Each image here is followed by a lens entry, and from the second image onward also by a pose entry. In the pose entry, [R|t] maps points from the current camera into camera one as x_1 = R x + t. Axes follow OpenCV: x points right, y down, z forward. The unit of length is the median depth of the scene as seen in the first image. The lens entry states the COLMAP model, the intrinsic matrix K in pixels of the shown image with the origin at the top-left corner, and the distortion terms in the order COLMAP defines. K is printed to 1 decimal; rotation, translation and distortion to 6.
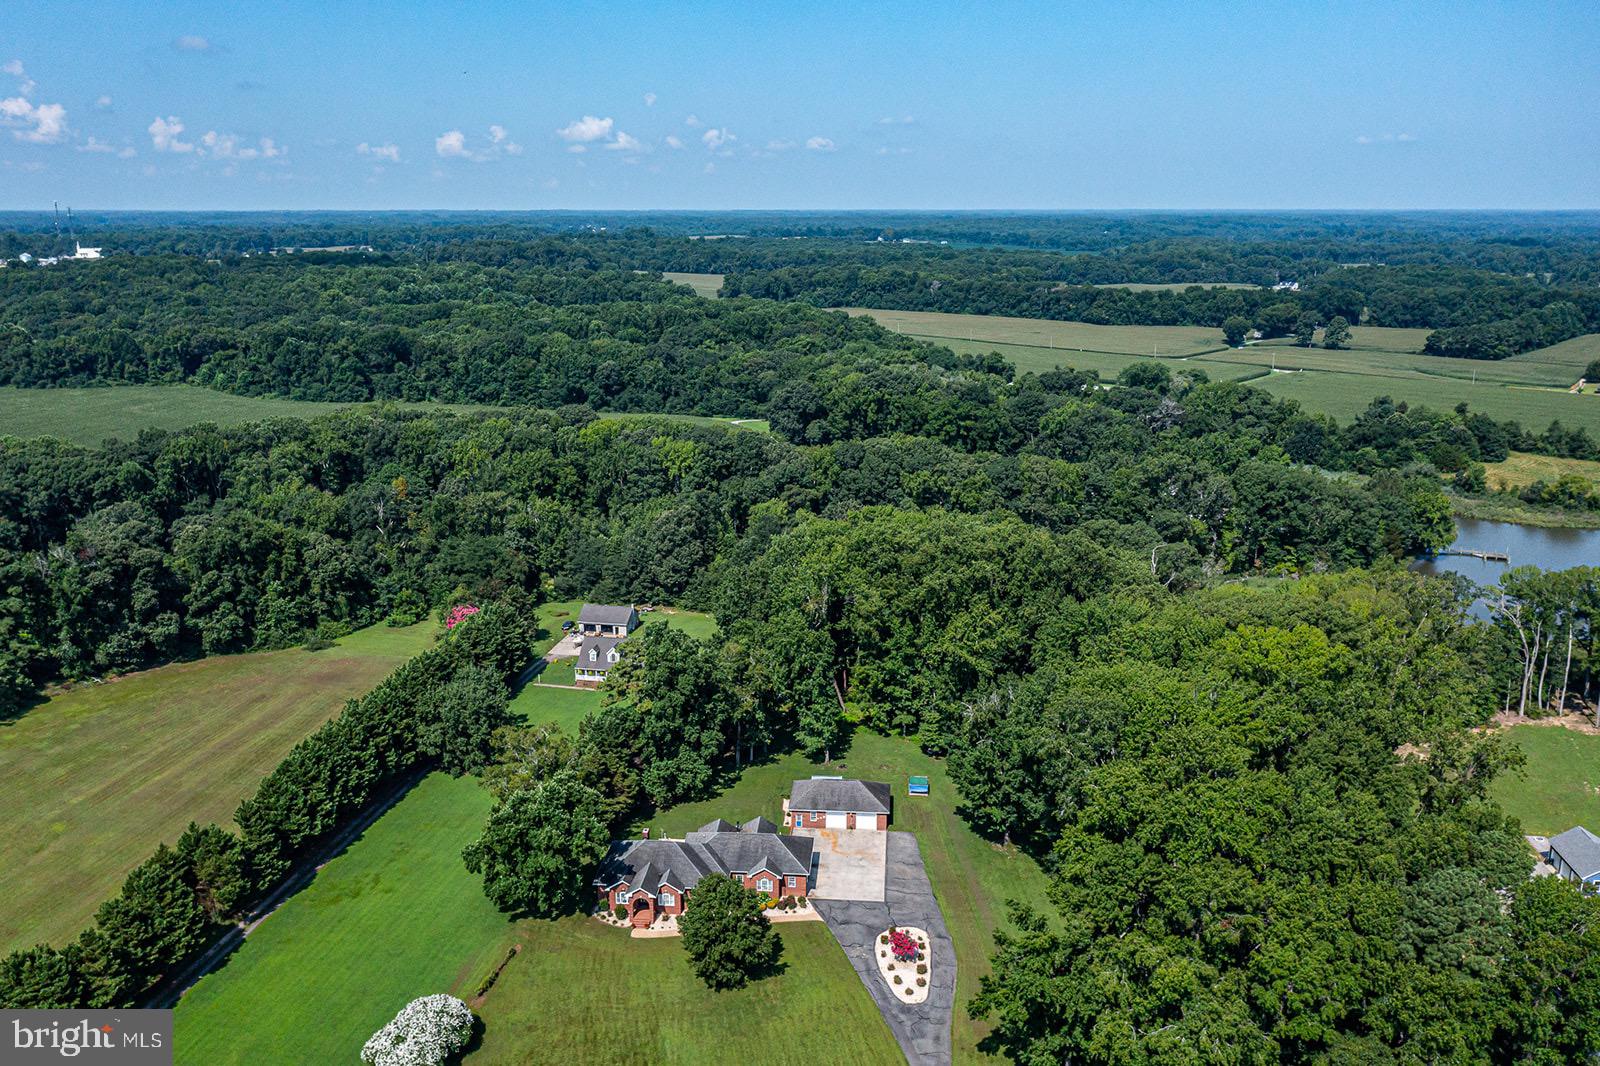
lens RADIAL K [[1270.5, 0, 803.3], [0, 1270.5, 525.7], [0, 0, 1]] dist [-0.014994, 0.005565]
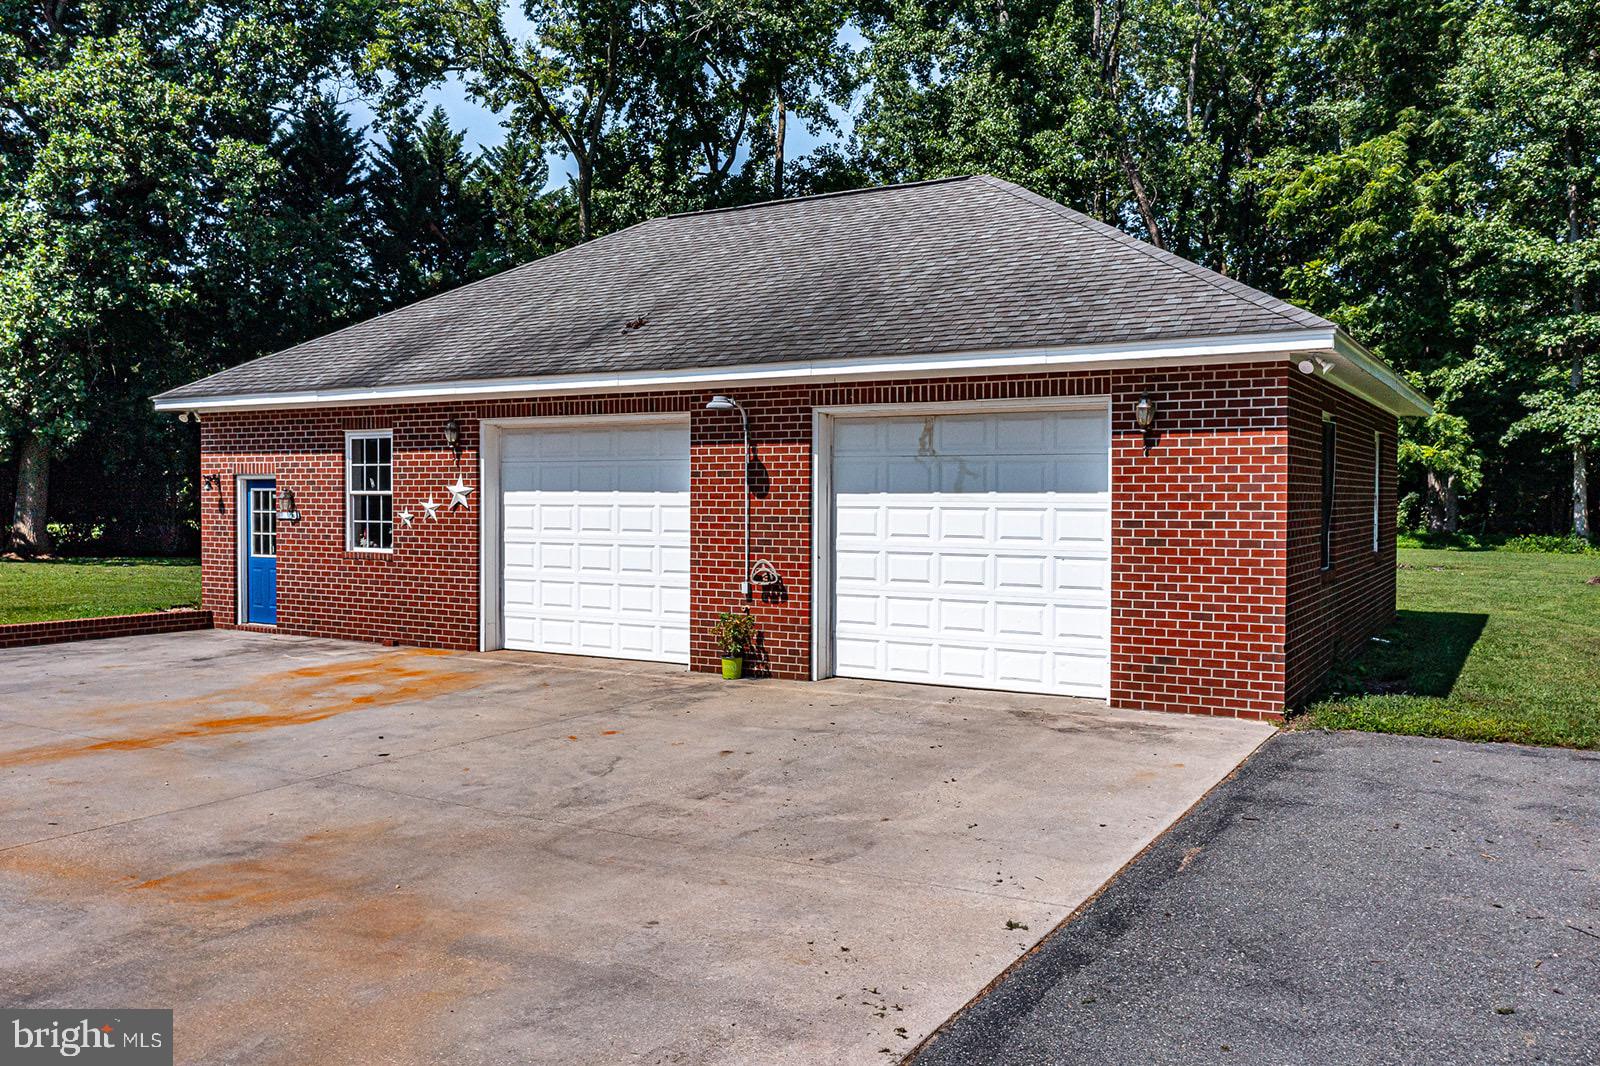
lens RADIAL K [[1284.1, 0, 797.4], [0, 1284.1, 509.8], [0, 0, 1]] dist [-0.006355, -0.001827]
pose [[0.897615, 0.007908, -0.440710, 0.039594], [-0.108919, 0.972812, -0.204385, 0.137438], [0.427112, 0.231461, 0.874072, 0.527887]]
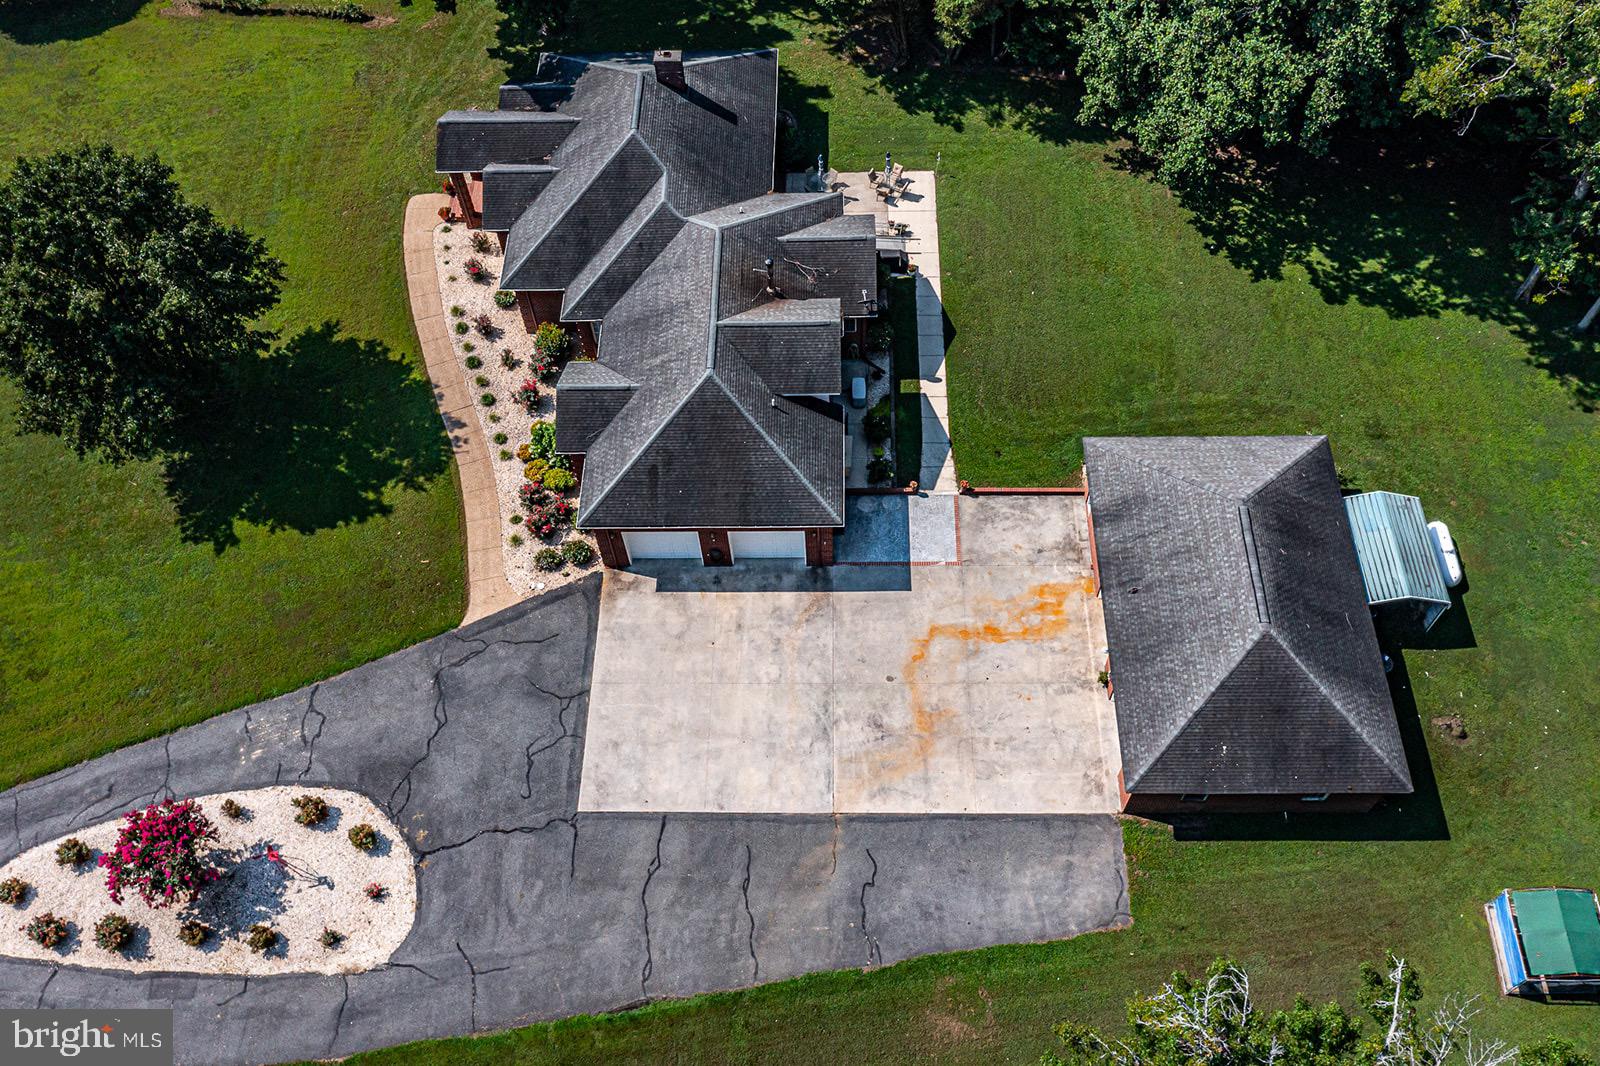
lens RADIAL K [[1333.0, 0, 791.6], [0, 1333.0, 533.2], [0, 0, 1]] dist [-0.010879, 0.003034]
pose [[0.056736, 0.839391, -0.540559, 0.086563], [-0.206885, 0.539564, 0.816131, 0.009200], [0.976719, 0.065529, 0.204270, 0.495158]]
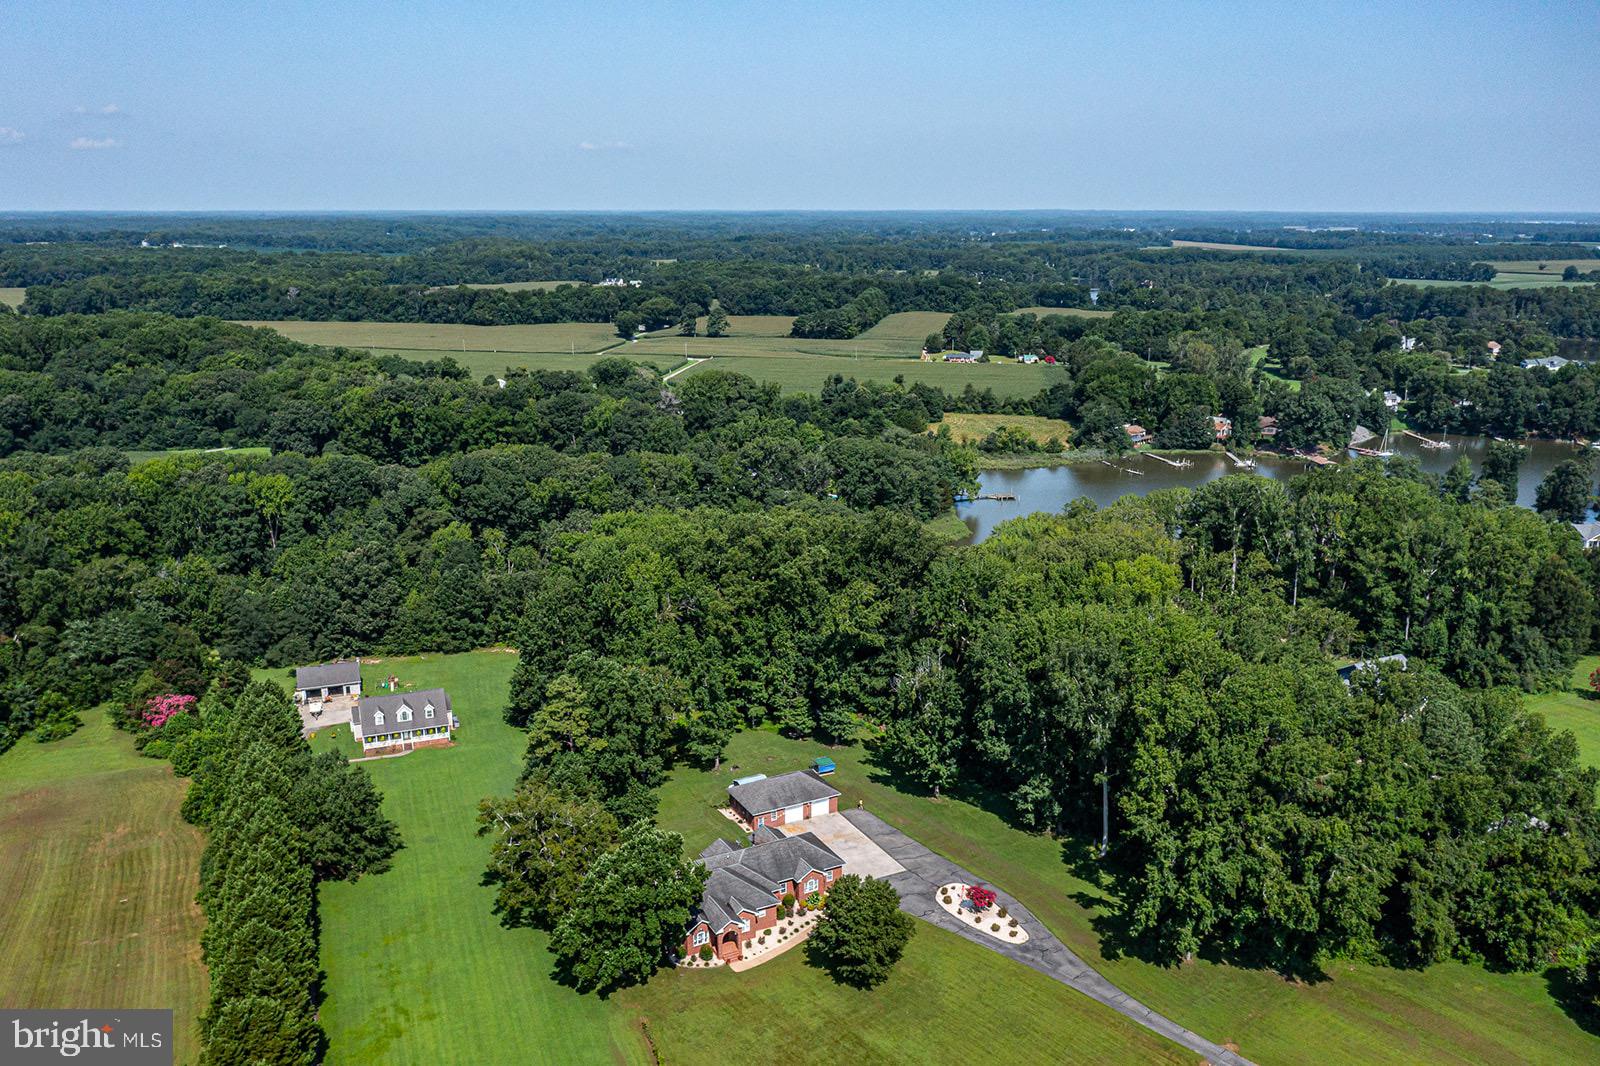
lens RADIAL K [[1266.6, 0, 802.3], [0, 1266.6, 514.7], [0, 0, 1]] dist [-0.006449, 0.002708]
pose [[0.845994, -0.123487, 0.518695, -0.260287], [0.127783, 0.991418, 0.027613, -0.017743], [-0.517654, 0.042920, 0.854513, 0.069239]]
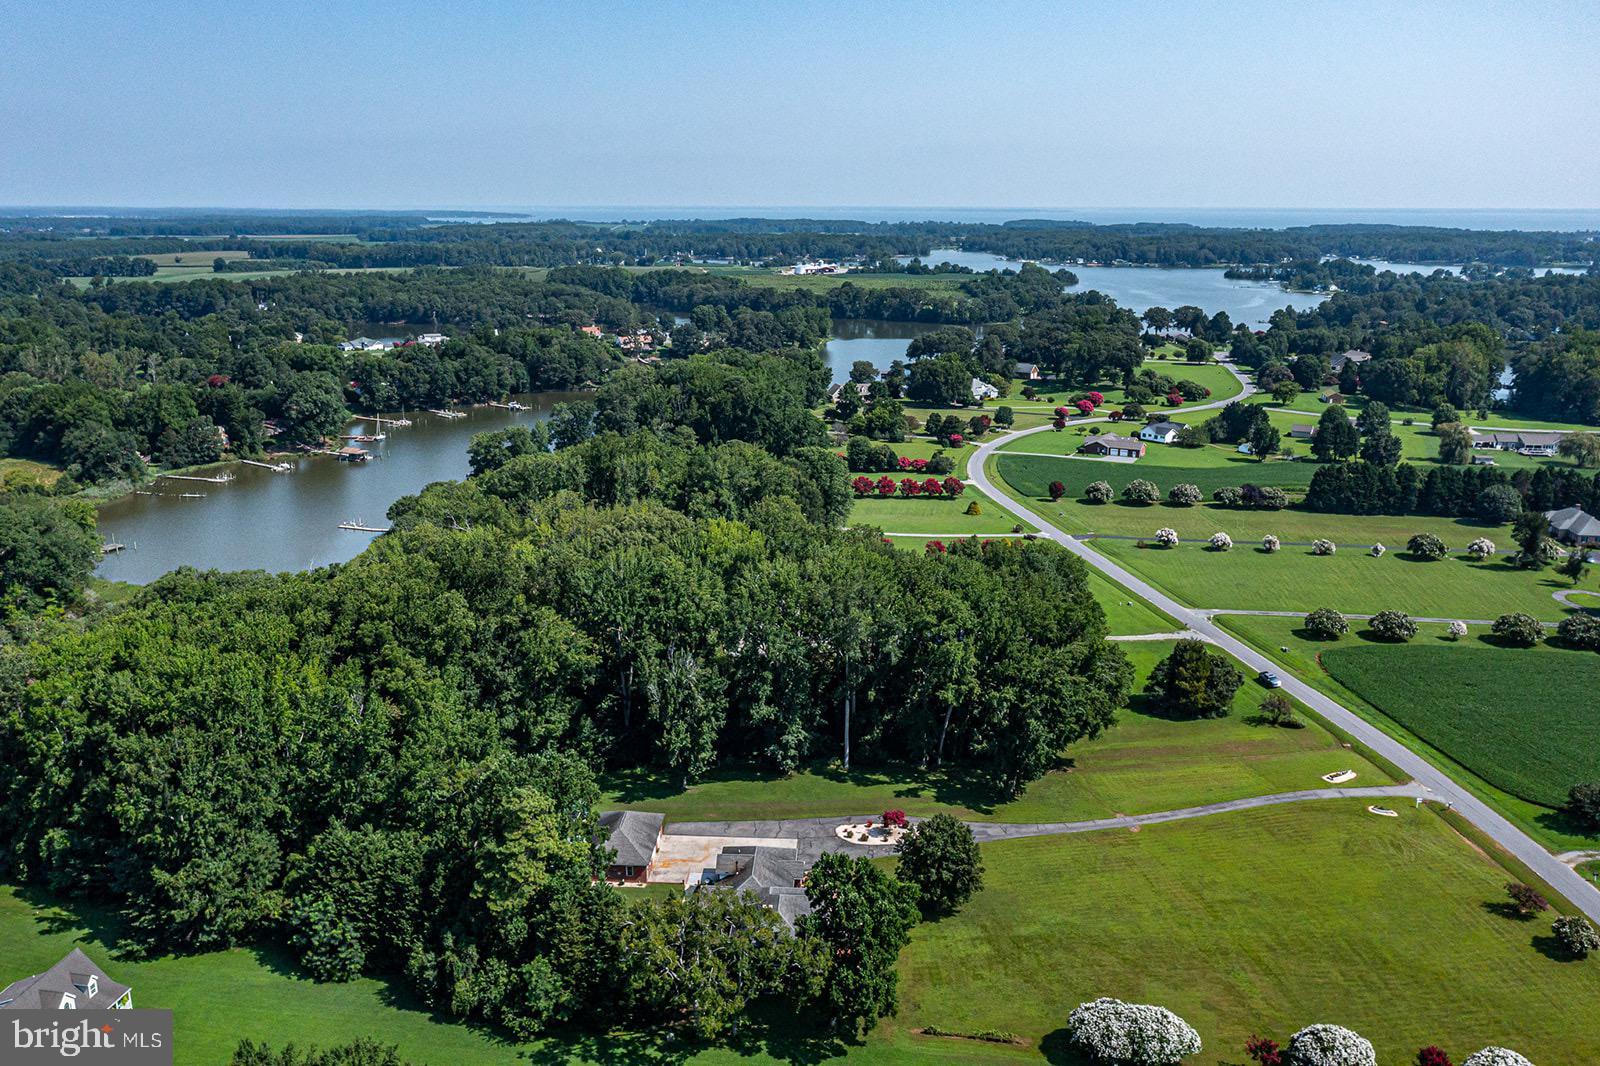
lens RADIAL K [[1282.6, 0, 803.6], [0, 1282.6, 527.7], [0, 0, 1]] dist [-0.009672, -0.004533]
pose [[-0.049041, -0.239725, 0.969601, -0.477435], [0.233975, 0.941000, 0.244488, -0.114394], [-0.971005, 0.238852, 0.009942, 0.464506]]
